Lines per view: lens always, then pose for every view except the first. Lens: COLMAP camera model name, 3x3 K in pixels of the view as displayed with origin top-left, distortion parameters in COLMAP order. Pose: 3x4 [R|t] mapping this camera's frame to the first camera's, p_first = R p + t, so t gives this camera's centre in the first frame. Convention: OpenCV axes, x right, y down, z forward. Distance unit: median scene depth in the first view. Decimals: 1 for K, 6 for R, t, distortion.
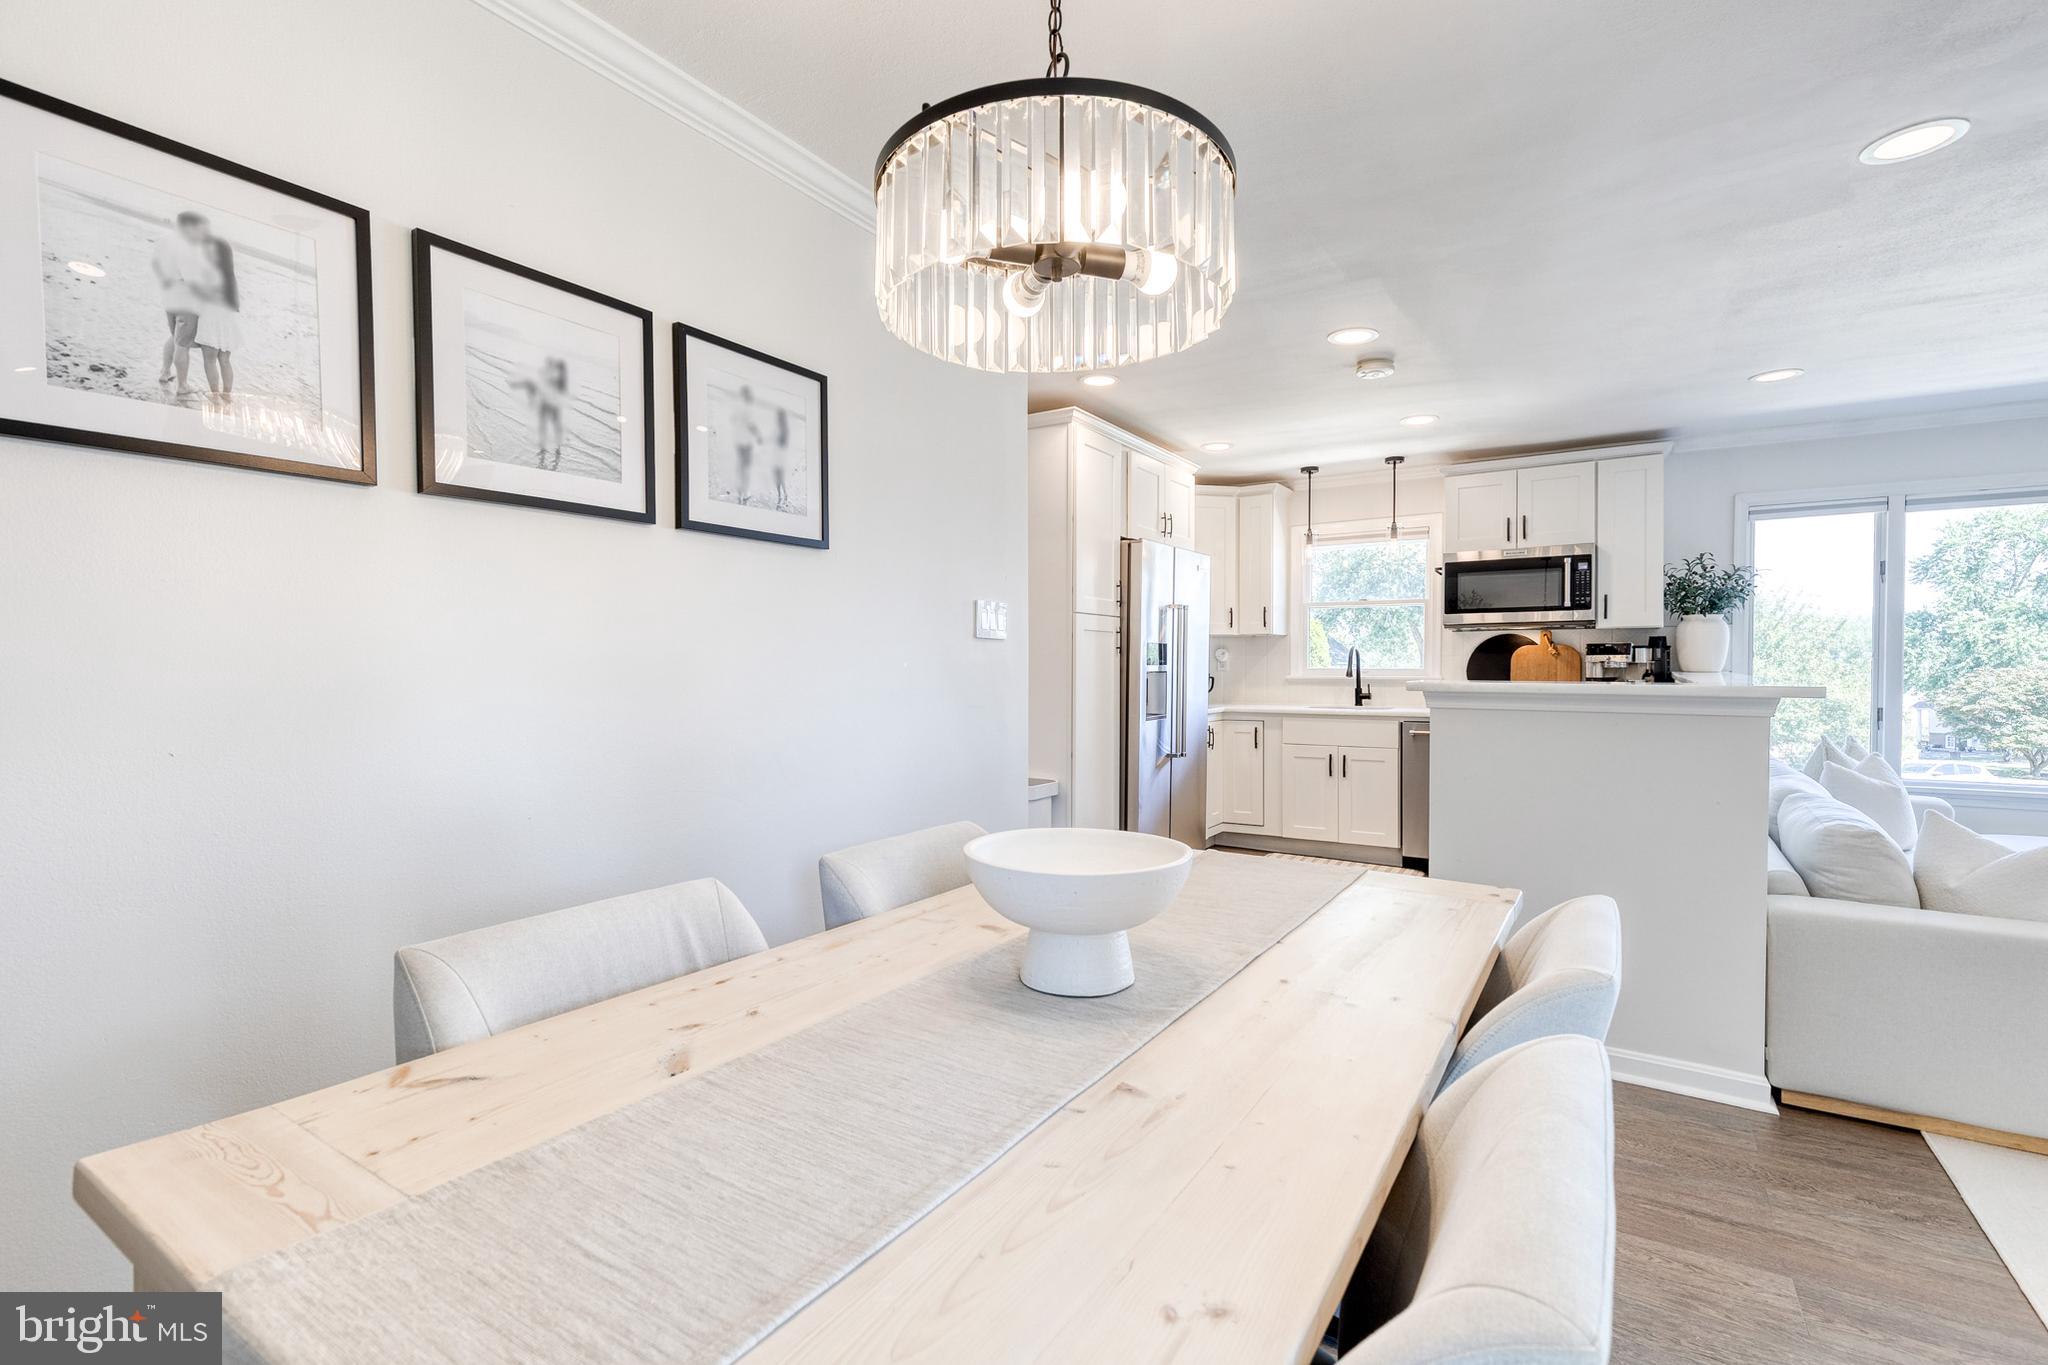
lens RADIAL K [[931.3, 0, 1050.2], [0, 931.3, 678.4], [0, 0, 1]] dist [0.011583, -0.001861]
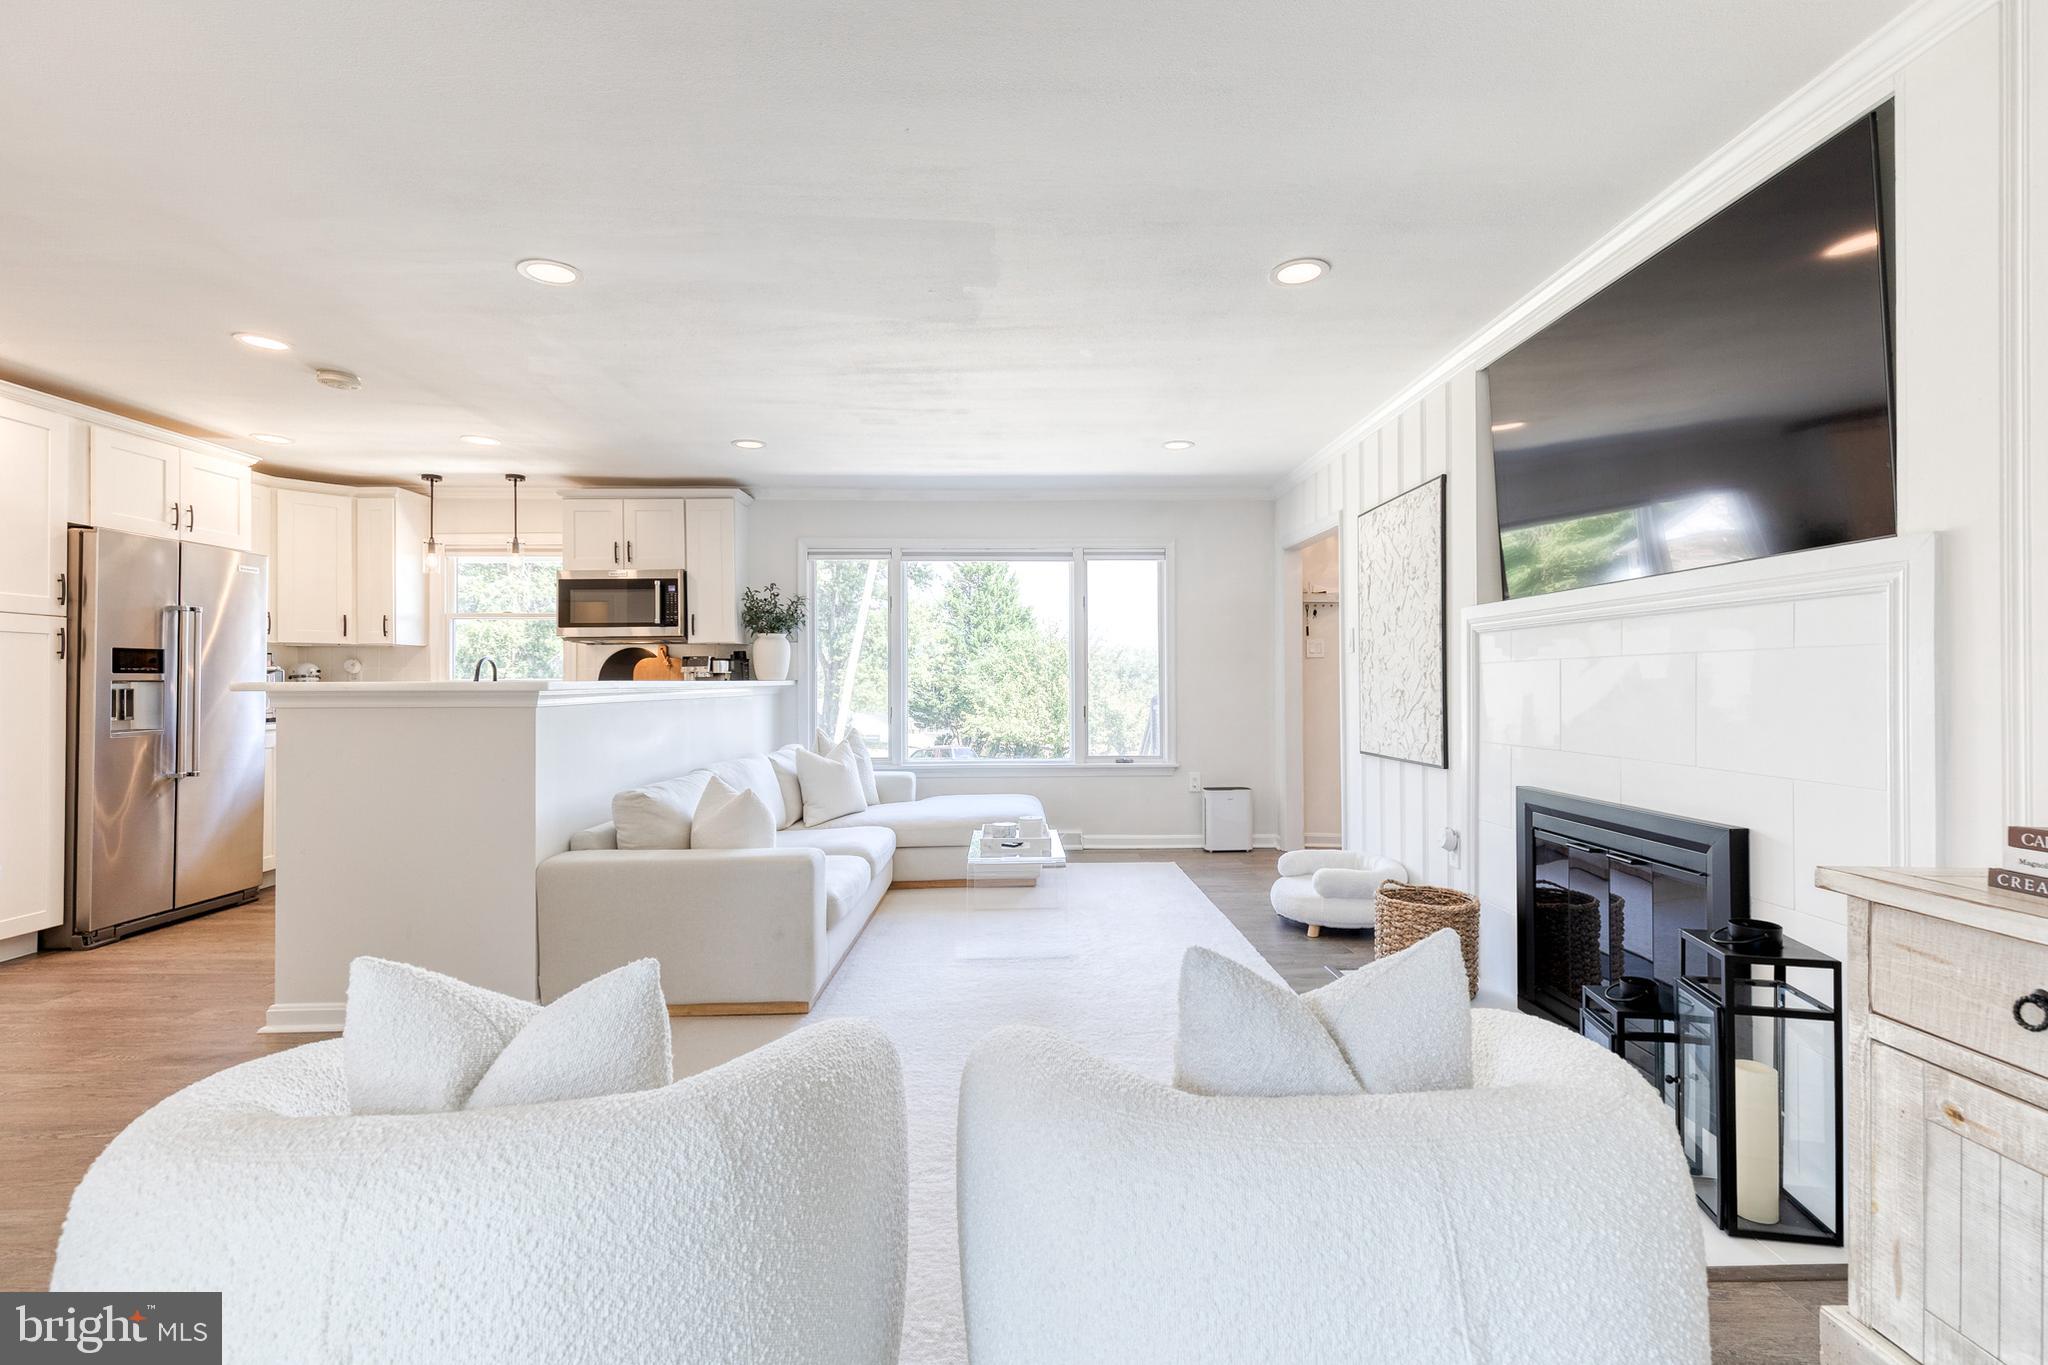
lens RADIAL K [[931.3, 0, 1037.0], [0, 931.3, 673.7], [0, 0, 1]] dist [0.011583, -0.001861]
pose [[0.844539, 0.003239, 0.535484, 0.341197], [0.011636, 0.999635, -0.024398, 0.017782], [-0.535368, 0.026836, 0.844193, -0.205472]]
